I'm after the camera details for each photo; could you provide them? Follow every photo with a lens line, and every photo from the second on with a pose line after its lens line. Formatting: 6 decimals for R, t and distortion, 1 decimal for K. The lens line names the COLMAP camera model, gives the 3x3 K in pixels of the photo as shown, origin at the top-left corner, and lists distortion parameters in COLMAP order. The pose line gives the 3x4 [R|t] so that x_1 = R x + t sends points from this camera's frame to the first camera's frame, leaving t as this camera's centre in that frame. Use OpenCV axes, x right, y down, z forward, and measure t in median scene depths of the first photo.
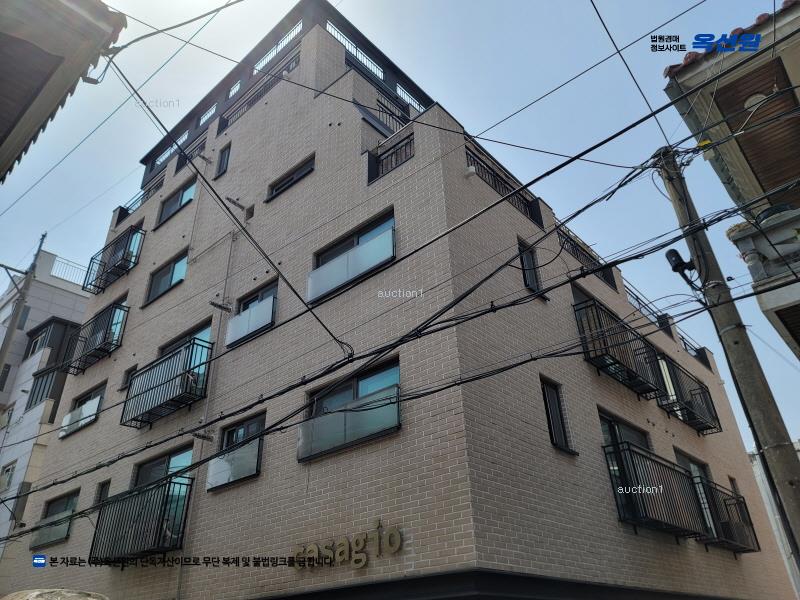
lens RADIAL K [[582.8, 0, 406.0], [0, 582.8, 300.4], [0, 0, 1]] dist [0.070200, -0.043292]
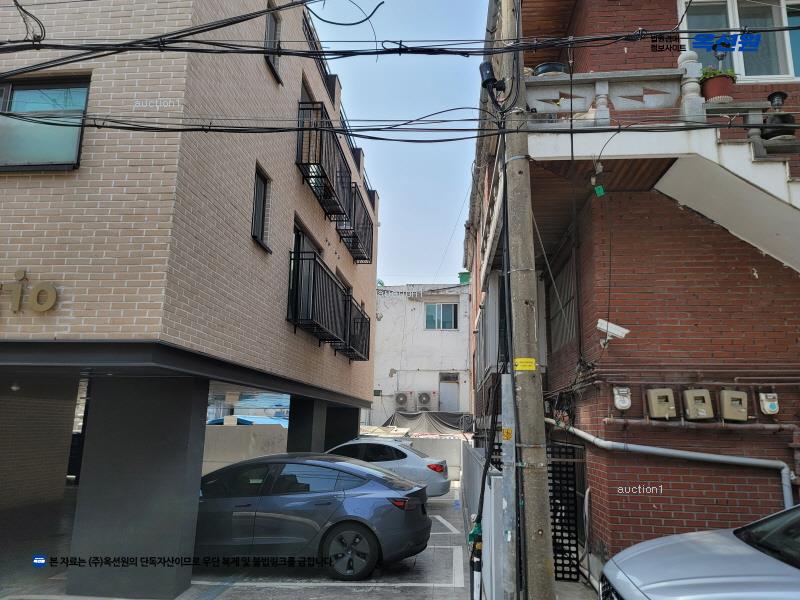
lens RADIAL K [[582.8, 0, 401.2], [0, 582.8, 306.0], [0, 0, 1]] dist [0.070200, -0.043292]
pose [[0.806402, 0.169341, 0.566603, -0.087310], [-0.342268, 0.914987, 0.213661, 0.079376], [-0.482253, -0.366227, 0.795808, 0.118082]]
